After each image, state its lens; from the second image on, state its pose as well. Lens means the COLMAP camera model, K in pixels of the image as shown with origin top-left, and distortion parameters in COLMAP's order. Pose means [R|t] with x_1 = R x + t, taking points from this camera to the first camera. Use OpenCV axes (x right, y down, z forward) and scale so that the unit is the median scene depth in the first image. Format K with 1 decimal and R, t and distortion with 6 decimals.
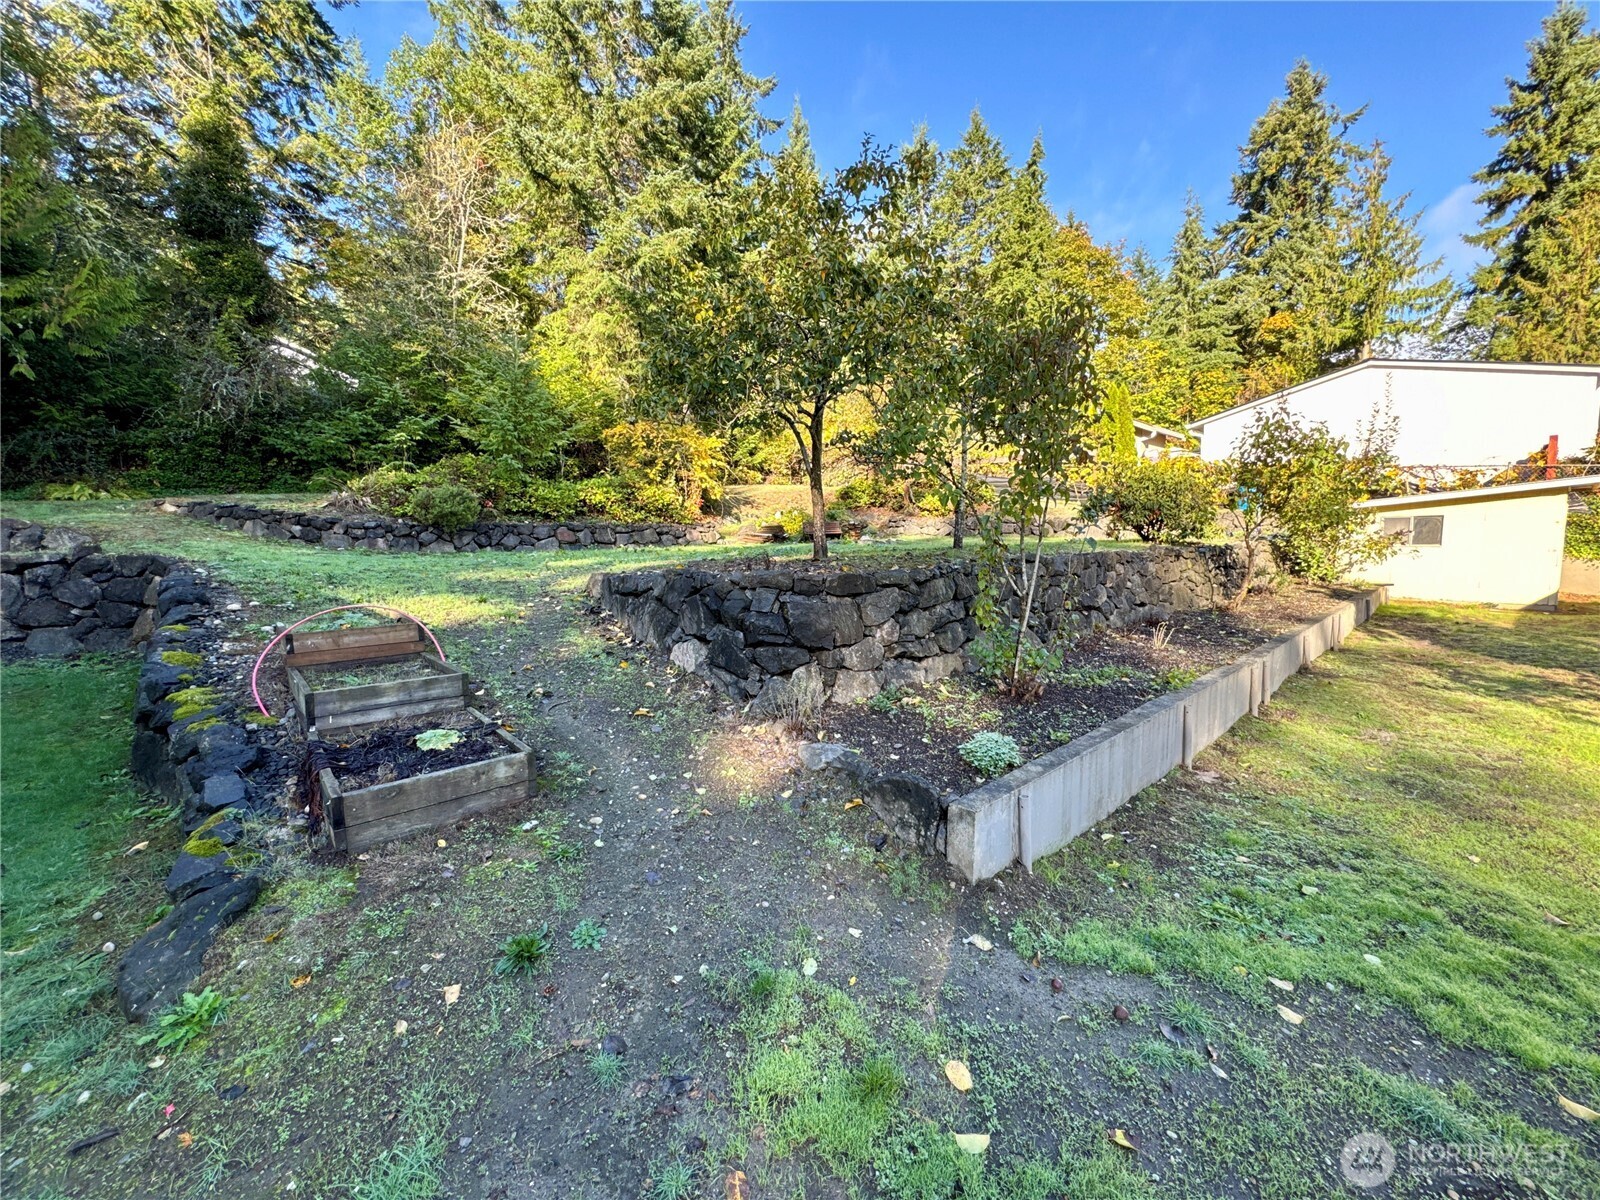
lens RADIAL K [[653.8, 0, 800.0], [0, 653.8, 600.0], [0, 0, 1]] dist [0.001219, 0.001054]
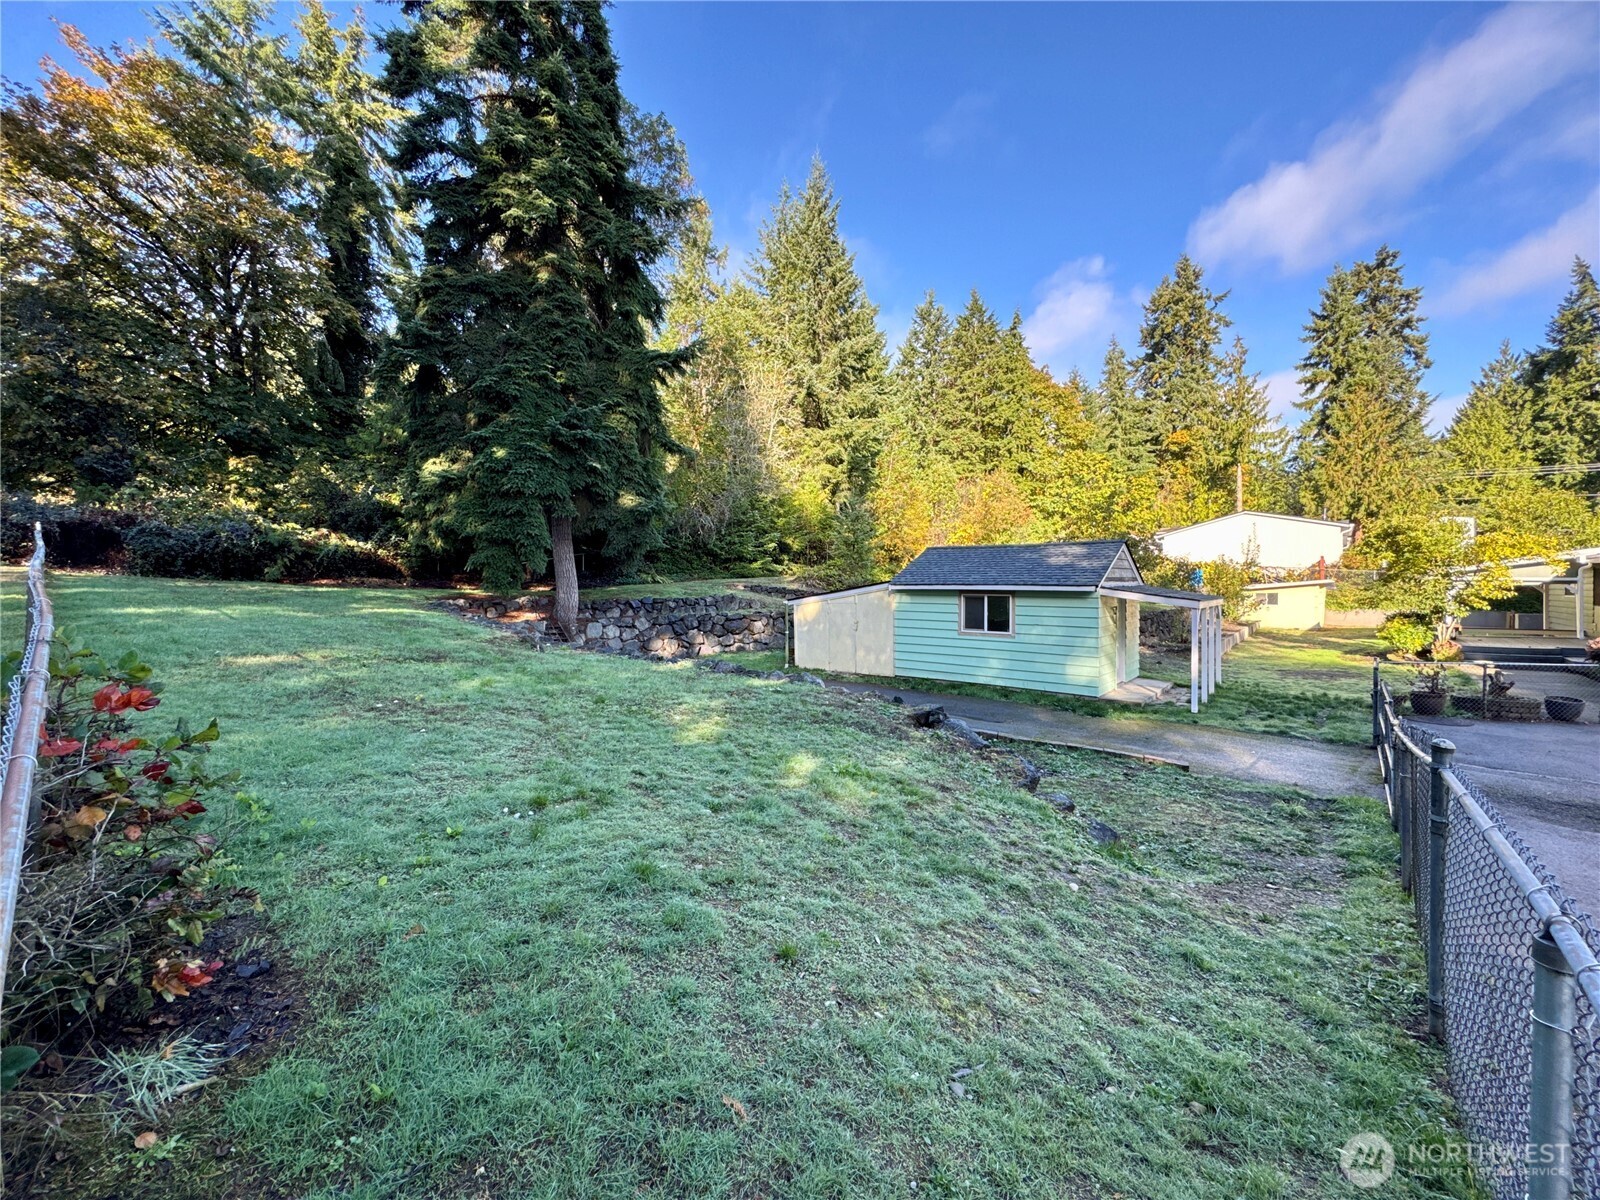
lens RADIAL K [[653.8, 0, 800.0], [0, 653.8, 600.0], [0, 0, 1]] dist [0.001219, 0.001054]
pose [[0.993388, 0.001081, 0.114798, -0.304196], [0.007255, 0.997366, -0.072172, 0.017328], [-0.114574, 0.072528, 0.990764, -0.344606]]
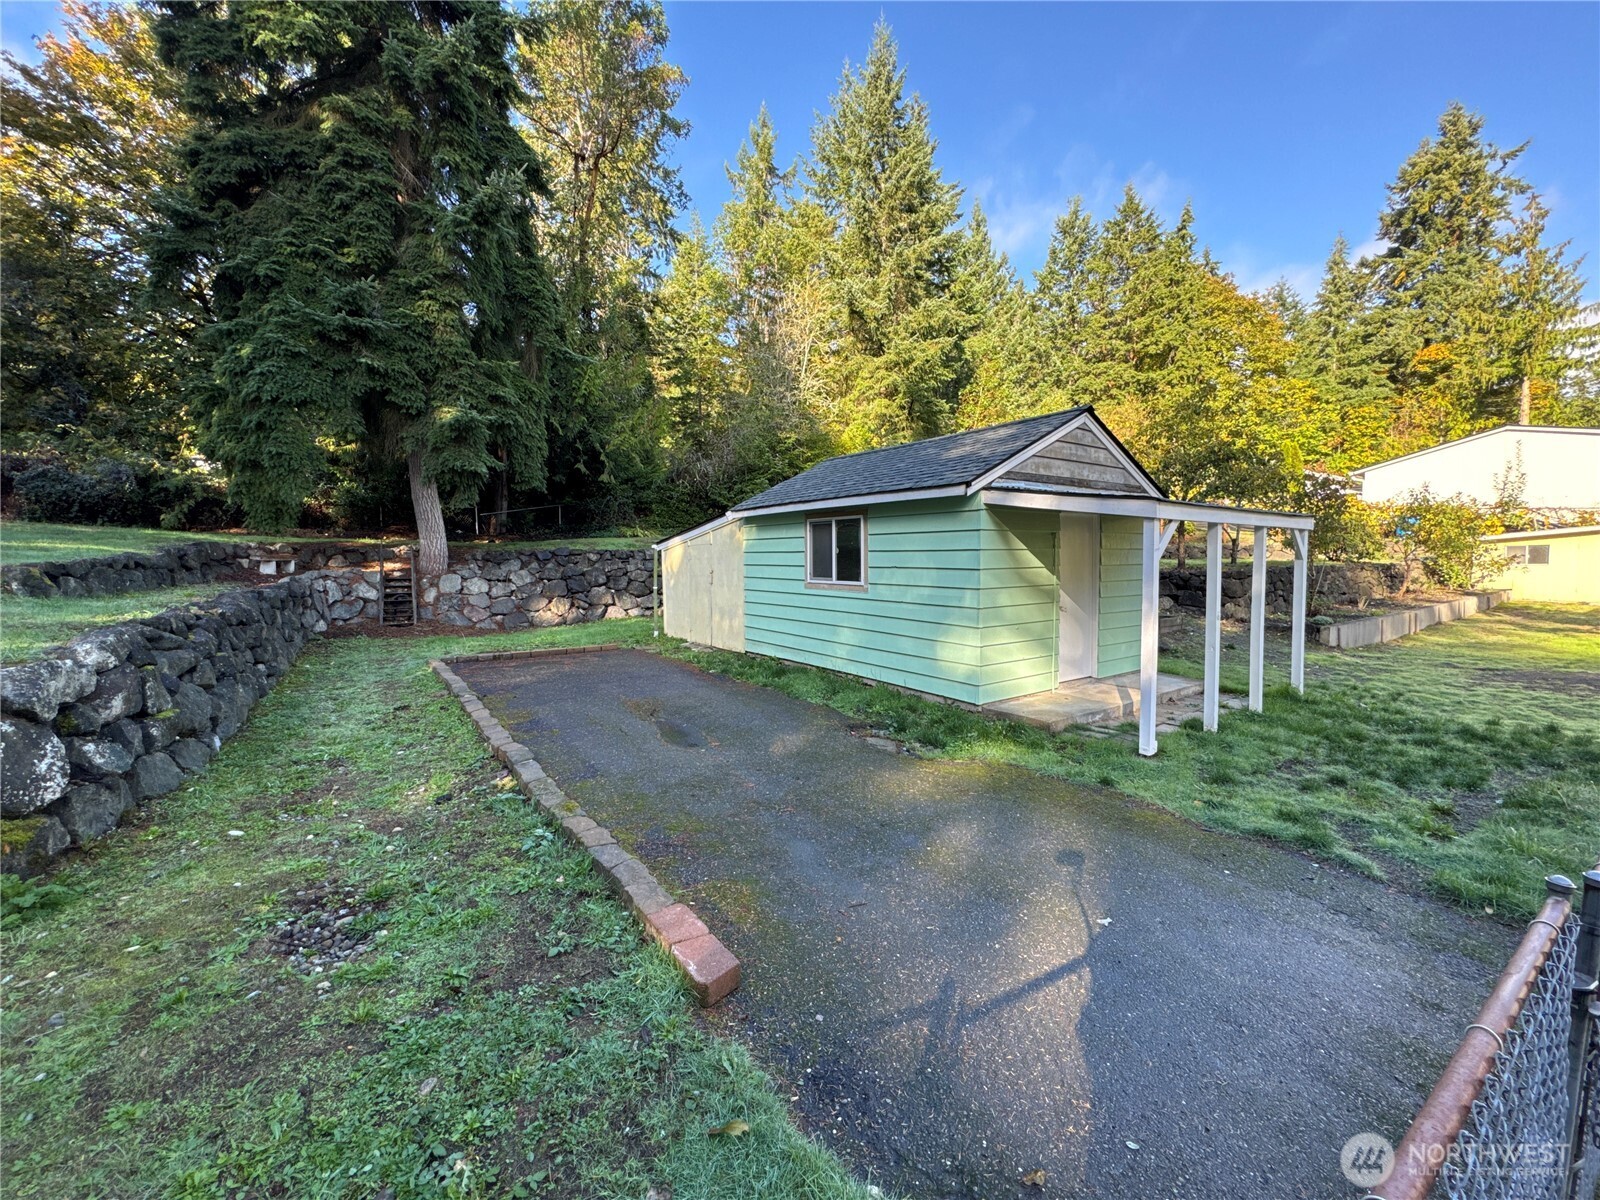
lens RADIAL K [[651.3, 0, 792.2], [0, 651.3, 601.7], [0, 0, 1]] dist [-0.003253, 0.001303]
pose [[0.988217, 0.012893, -0.152512, -0.148715], [-0.017638, 0.999400, -0.029798, 0.022185], [0.152037, 0.032136, 0.987852, -0.213352]]
